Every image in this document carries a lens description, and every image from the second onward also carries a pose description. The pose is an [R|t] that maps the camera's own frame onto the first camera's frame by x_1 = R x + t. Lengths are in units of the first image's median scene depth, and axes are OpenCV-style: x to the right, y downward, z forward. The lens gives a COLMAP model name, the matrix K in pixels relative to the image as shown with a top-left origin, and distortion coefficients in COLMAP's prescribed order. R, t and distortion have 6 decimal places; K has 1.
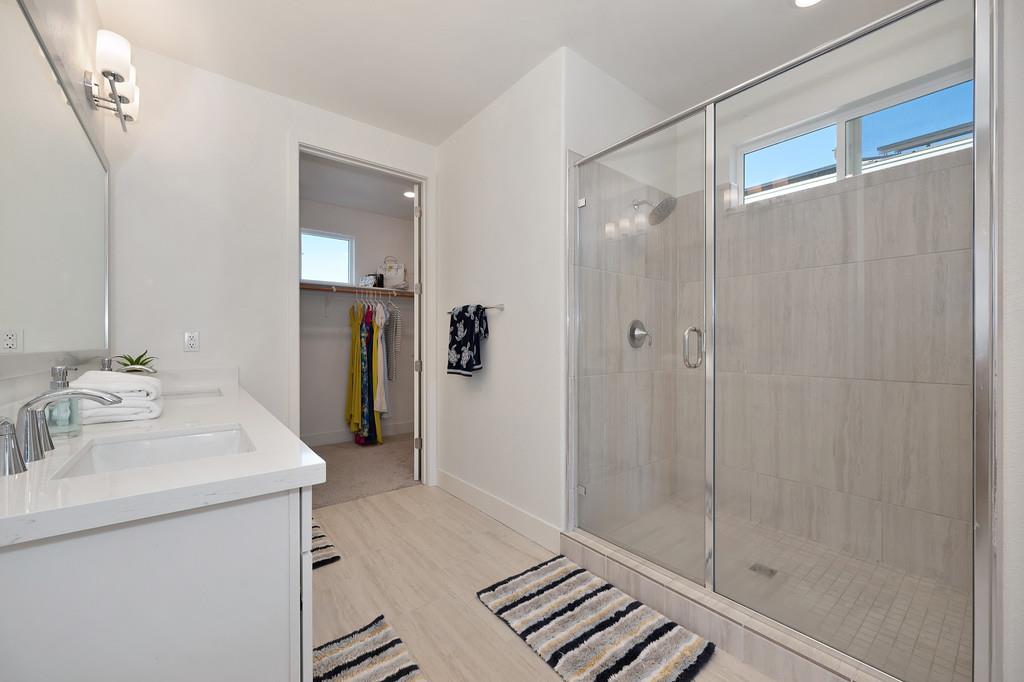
lens RADIAL K [[403.4, 0, 502.4], [0, 403.4, 344.5], [0, 0, 1]] dist [-0.000051, 0.000459]
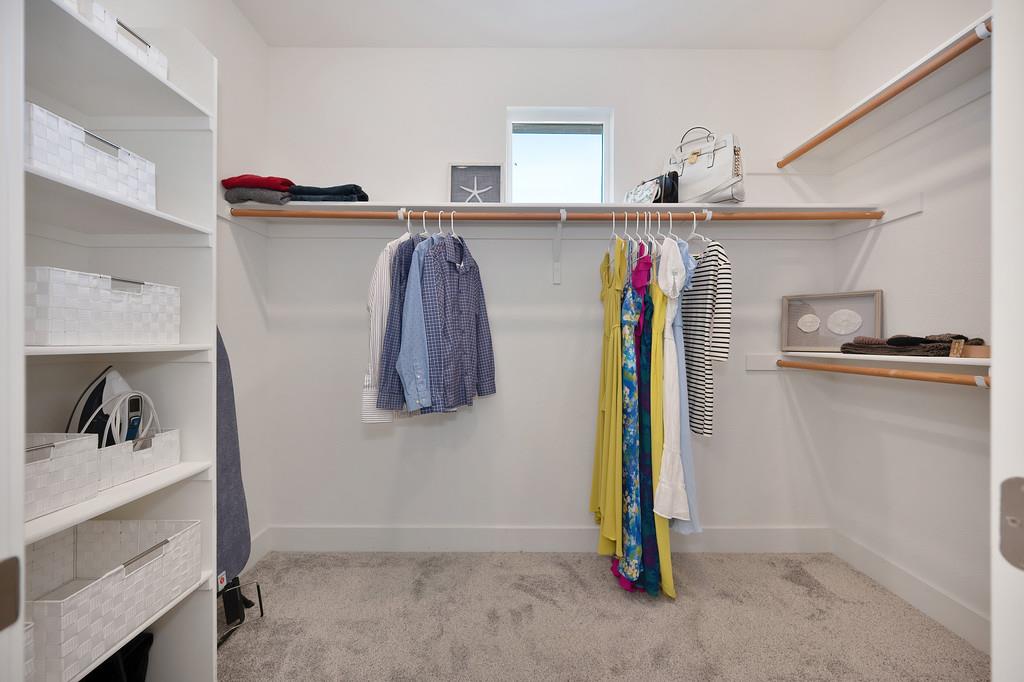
lens RADIAL K [[403.4, 0, 528.2], [0, 403.4, 346.2], [0, 0, 1]] dist [-0.000051, 0.000459]
pose [[0.821040, 0.003173, -0.570862, -0.199147], [-0.003593, 0.999993, 0.000392, 0.003872], [0.570860, 0.001729, 0.821046, 0.618945]]
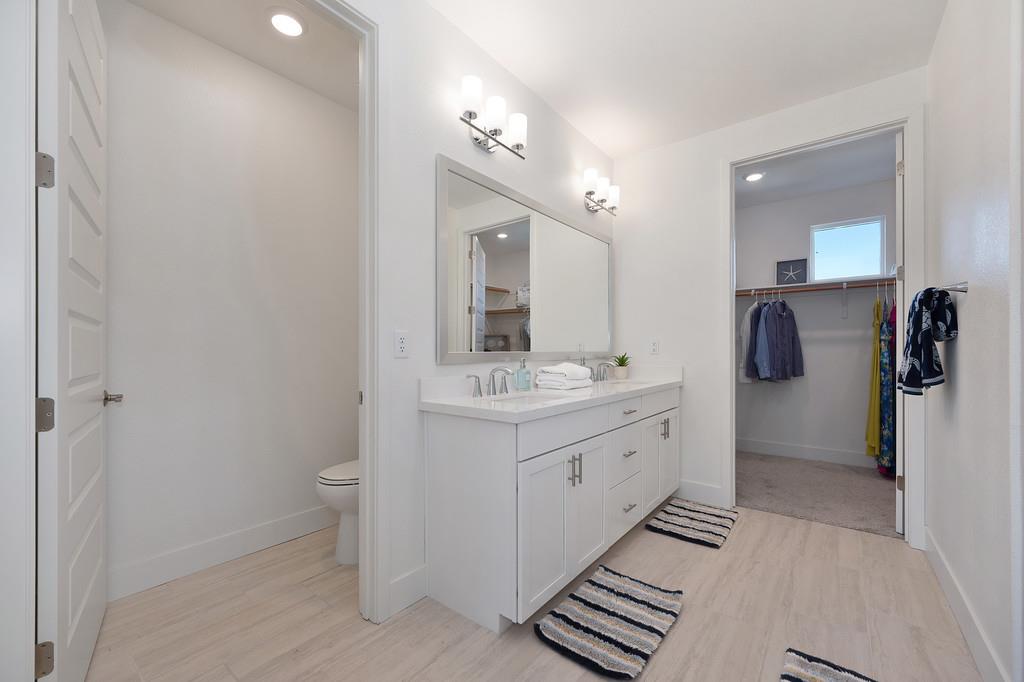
lens RADIAL K [[403.4, 0, 521.9], [0, 403.4, 351.8], [0, 0, 1]] dist [-0.000051, 0.000459]
pose [[0.261398, 0.001753, -0.965229, 0.236971], [-0.002092, 0.999997, 0.001250, 0.004333], [0.965229, 0.001693, 0.261401, 0.103284]]
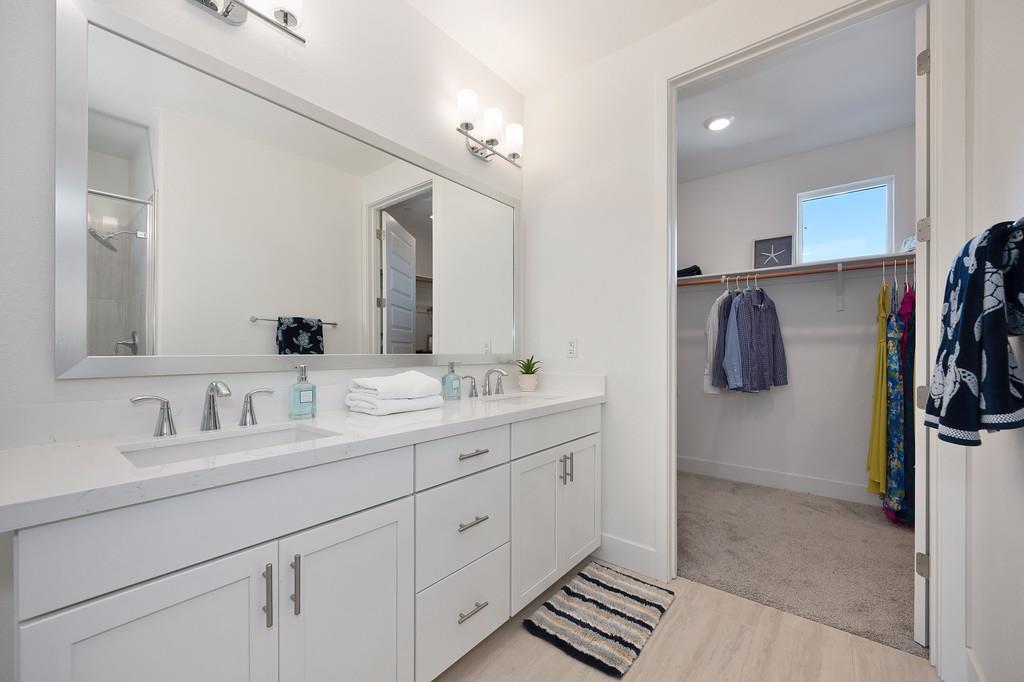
lens RADIAL K [[403.4, 0, 514.9], [0, 403.4, 353.8], [0, 0, 1]] dist [-0.000051, 0.000459]
pose [[0.247769, 0.004603, -0.968808, 0.089154], [-0.002957, 0.999988, 0.003995, 0.002194], [0.968815, 0.001875, 0.247780, 0.321511]]
